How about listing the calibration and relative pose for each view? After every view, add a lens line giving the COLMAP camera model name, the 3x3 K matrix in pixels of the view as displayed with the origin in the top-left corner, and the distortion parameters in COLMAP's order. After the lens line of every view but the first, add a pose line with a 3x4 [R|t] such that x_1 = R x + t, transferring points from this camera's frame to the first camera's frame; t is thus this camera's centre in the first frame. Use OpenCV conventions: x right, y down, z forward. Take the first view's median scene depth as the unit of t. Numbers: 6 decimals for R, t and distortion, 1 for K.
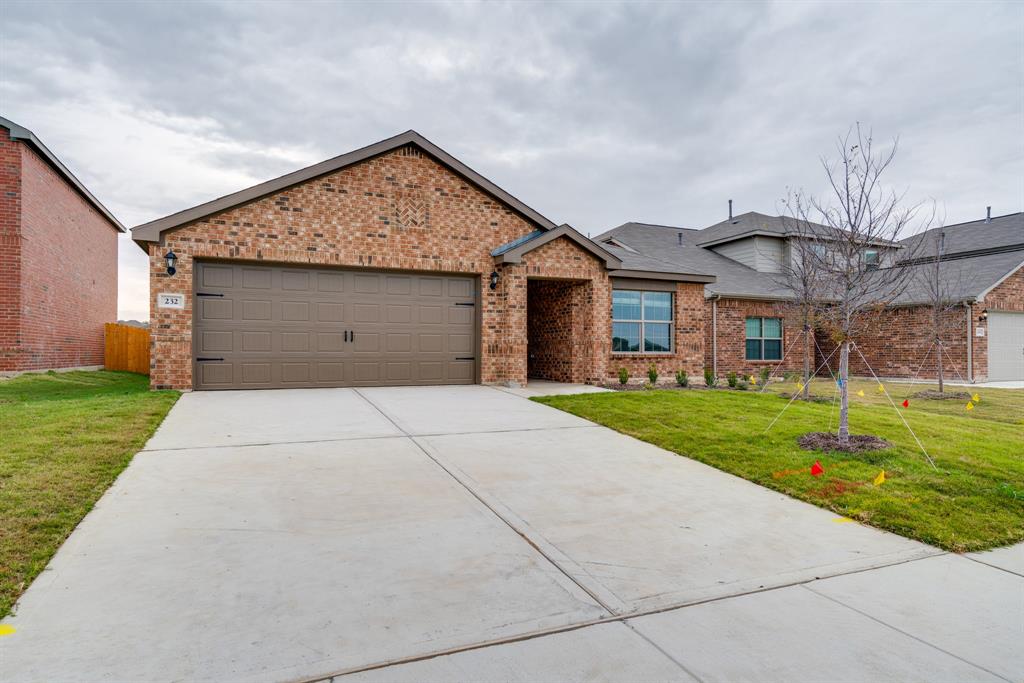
lens RADIAL K [[573.2, 0, 524.6], [0, 573.2, 352.9], [0, 0, 1]] dist [0.010054, 0.000840]
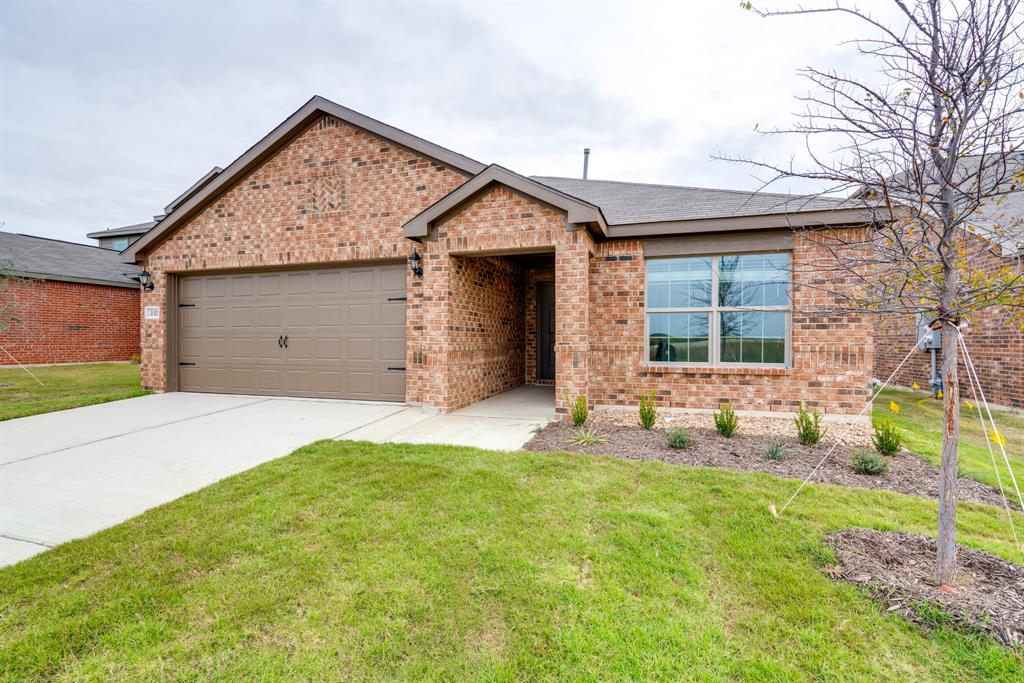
lens RADIAL K [[458.0, 0, 521.5], [0, 458.0, 343.7], [0, 0, 1]] dist [-0.006785, 0.002922]
pose [[0.752128, 0.005696, -0.658992, 0.436217], [-0.000872, 0.999970, 0.007649, -0.029492], [0.659016, -0.005179, 0.752111, 0.645753]]
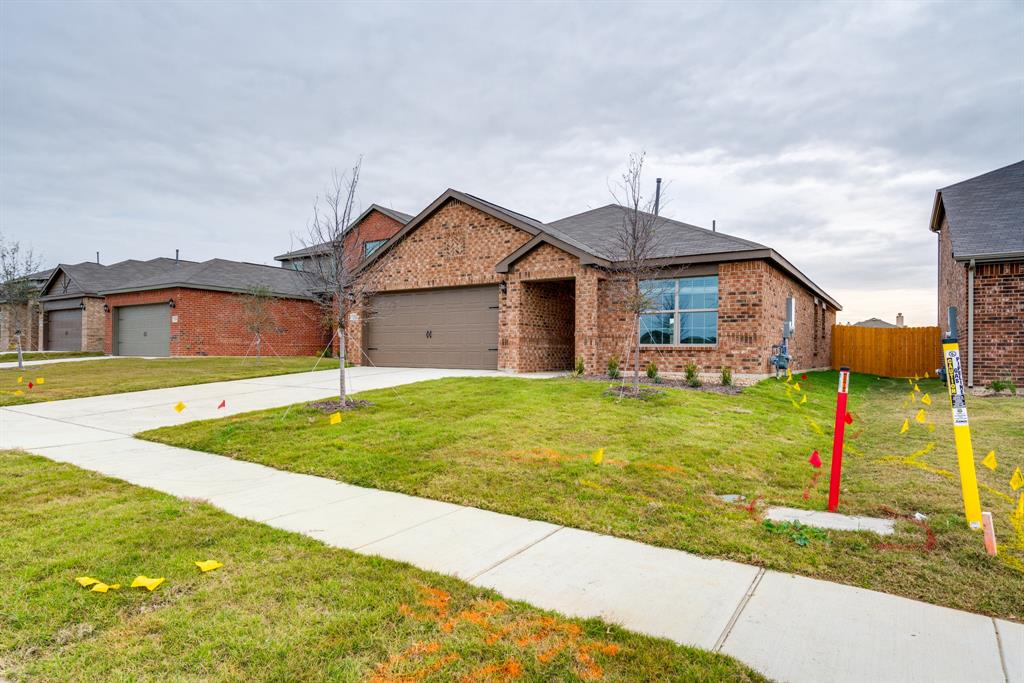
lens RADIAL K [[573.2, 0, 532.6], [0, 573.2, 350.6], [0, 0, 1]] dist [0.010054, 0.000840]
pose [[0.556848, 0.000196, -0.830615, 1.020948], [-0.007169, 0.999964, -0.004570, 0.017313], [0.830584, 0.008499, 0.556829, 0.355921]]
